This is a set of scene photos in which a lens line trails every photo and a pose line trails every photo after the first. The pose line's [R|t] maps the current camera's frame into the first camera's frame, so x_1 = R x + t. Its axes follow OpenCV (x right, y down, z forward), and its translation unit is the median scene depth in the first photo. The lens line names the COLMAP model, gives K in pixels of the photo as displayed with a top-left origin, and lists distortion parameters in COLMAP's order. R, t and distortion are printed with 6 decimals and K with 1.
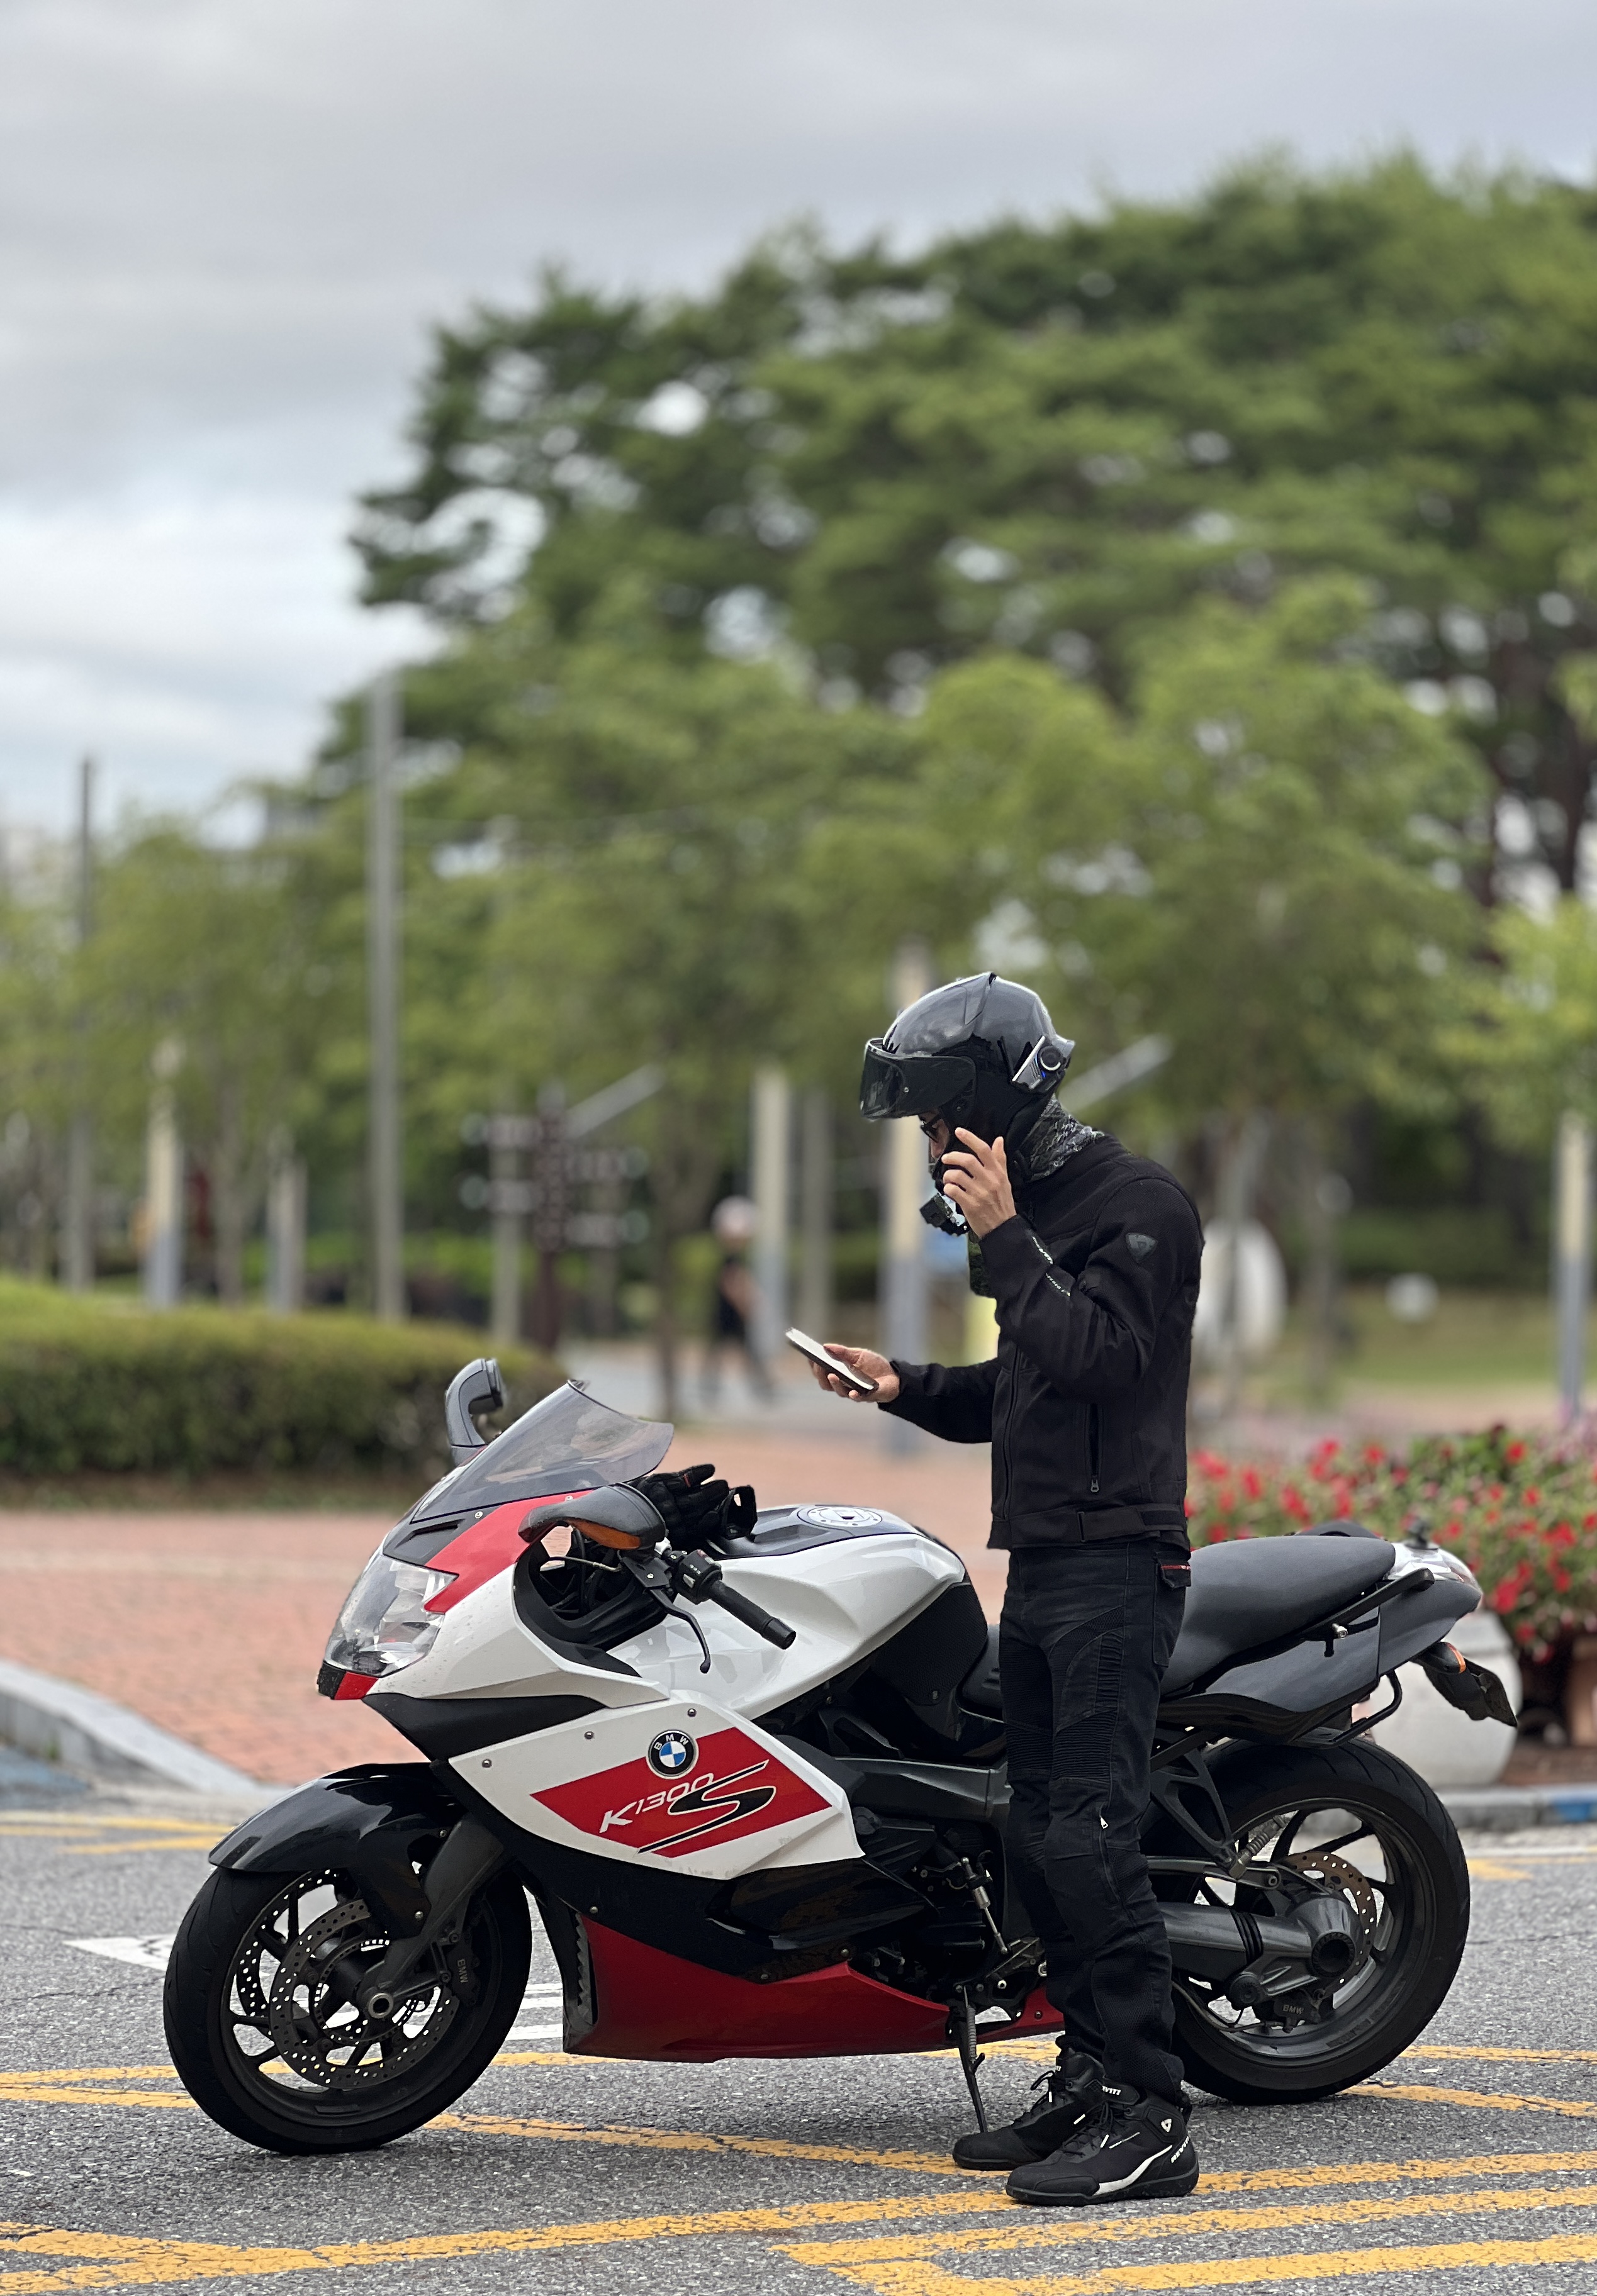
lens RADIAL K [[5604.8, 0, 939.6], [0, 5604.8, 1115.2], [0, 0, 1]] dist [0.227458, 0.000000]
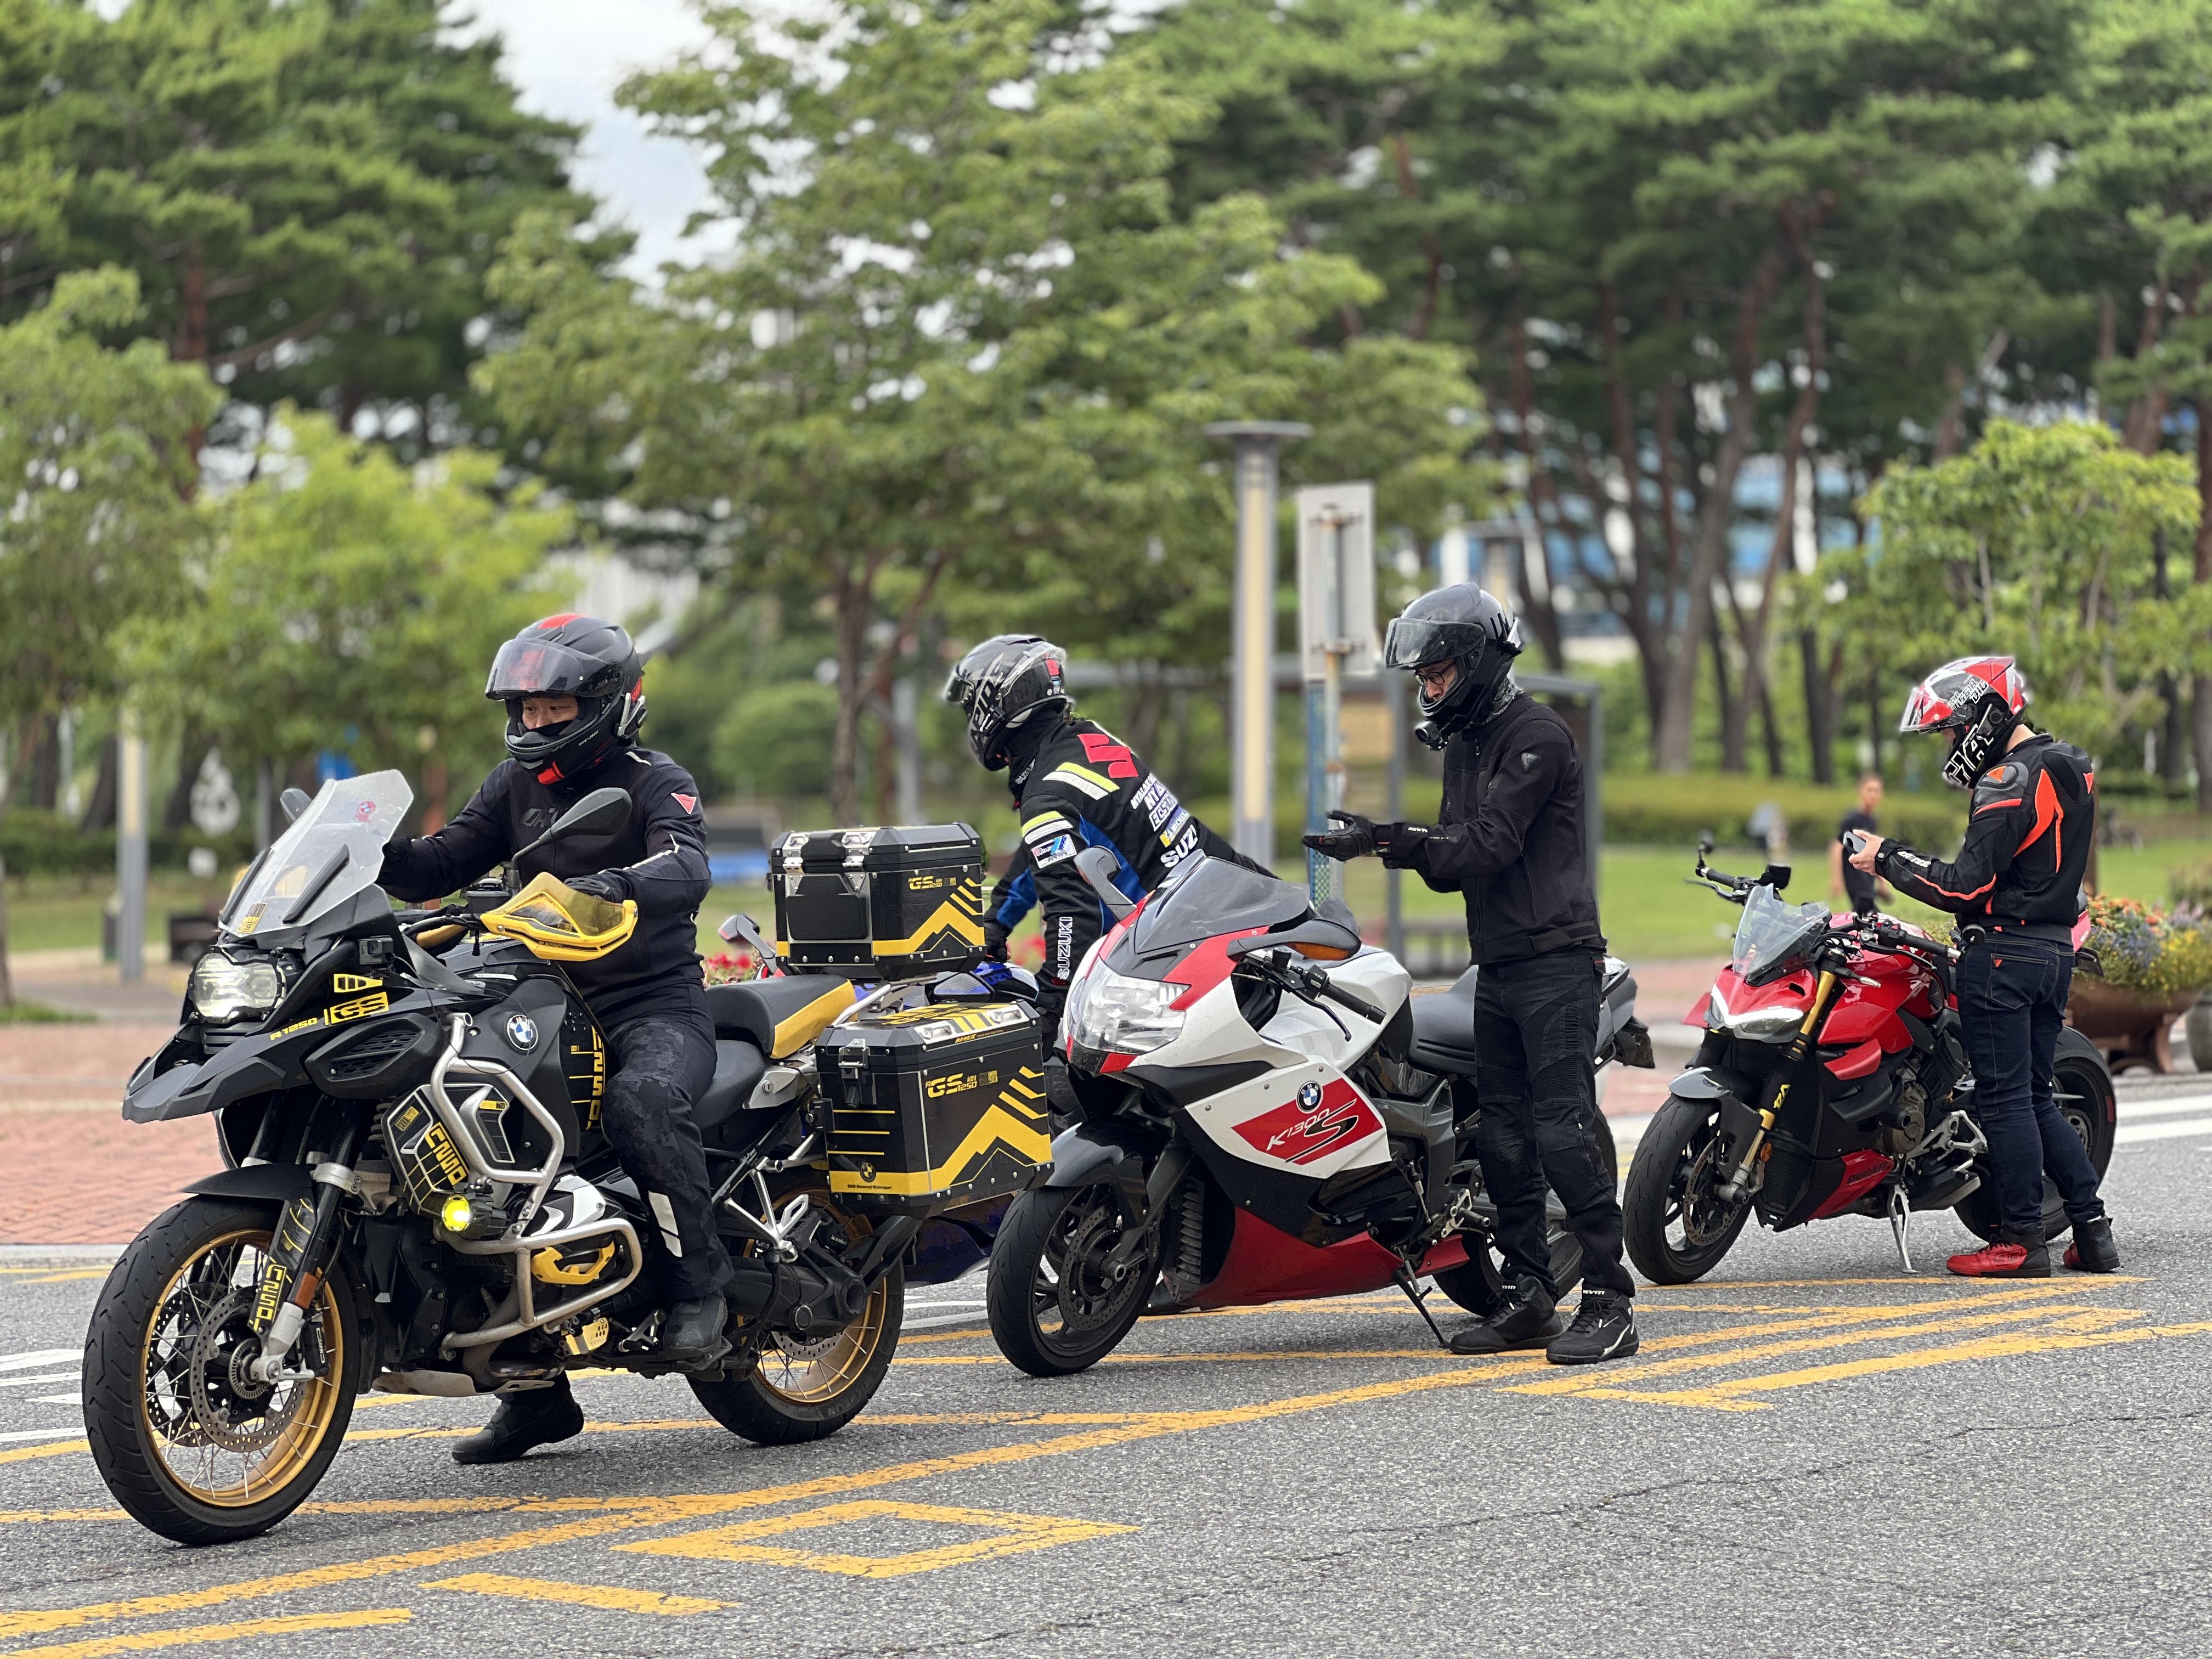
lens RADIAL K [[4828.4, 0, 1098.3], [0, 4828.4, 820.5], [0, 0, 1]] dist [0.227787, 0.000000]
pose [[0.916021, -0.025945, 0.400291, -0.625405], [0.018137, 0.999564, 0.023284, 0.006522], [-0.400720, -0.014069, 0.916092, -0.182473]]
